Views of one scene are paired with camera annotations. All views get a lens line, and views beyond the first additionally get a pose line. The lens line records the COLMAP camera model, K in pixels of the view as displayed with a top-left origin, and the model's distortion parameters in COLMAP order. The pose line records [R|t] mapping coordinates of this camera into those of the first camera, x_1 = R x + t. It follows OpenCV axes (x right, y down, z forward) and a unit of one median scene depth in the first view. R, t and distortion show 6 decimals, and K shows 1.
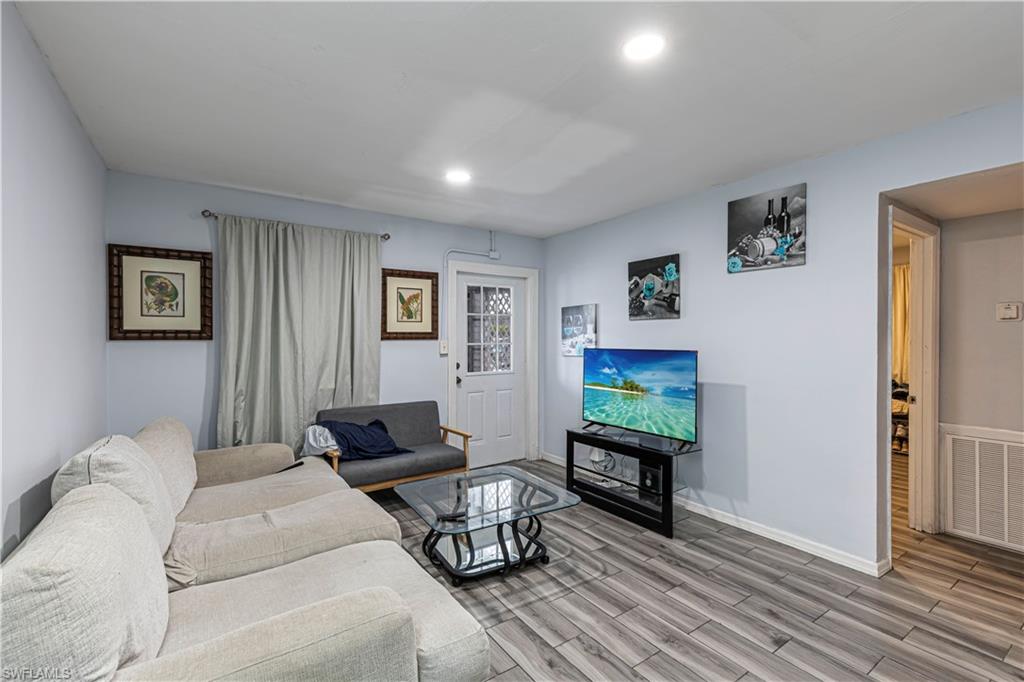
lens RADIAL K [[459.6, 0, 517.3], [0, 459.6, 340.4], [0, 0, 1]] dist [0.002389, 0.000452]
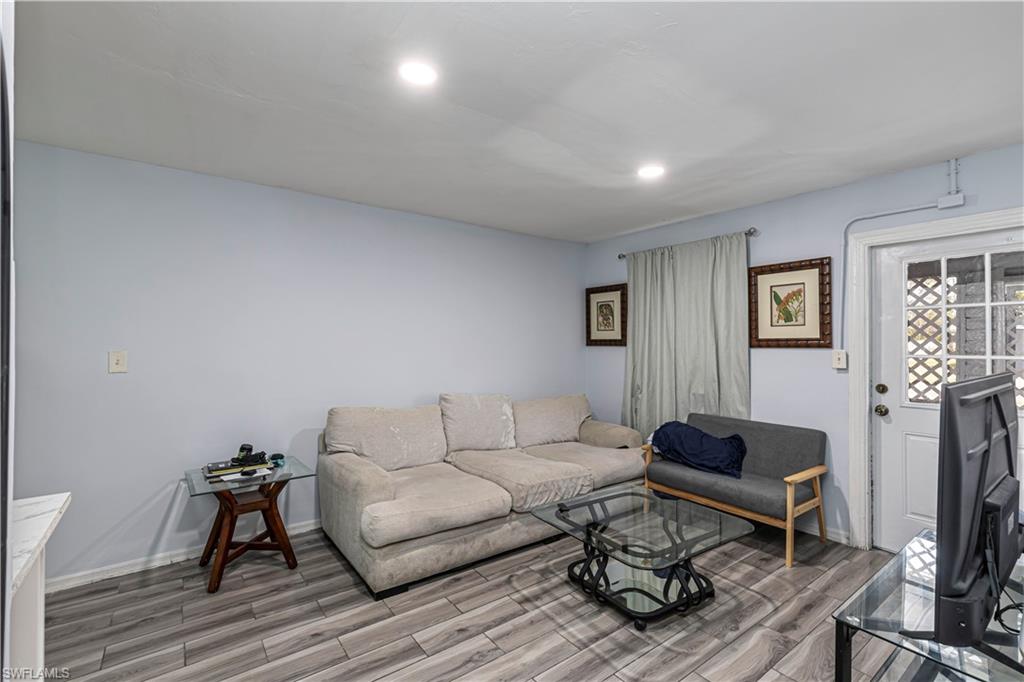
lens RADIAL K [[459.6, 0, 517.3], [0, 459.6, 340.4], [0, 0, 1]] dist [0.002389, 0.000452]
pose [[0.039630, -0.007650, -0.999185, 0.631043], [-0.010205, 0.999915, -0.008060, -0.003732], [0.999162, 0.010516, 0.039549, 0.559717]]
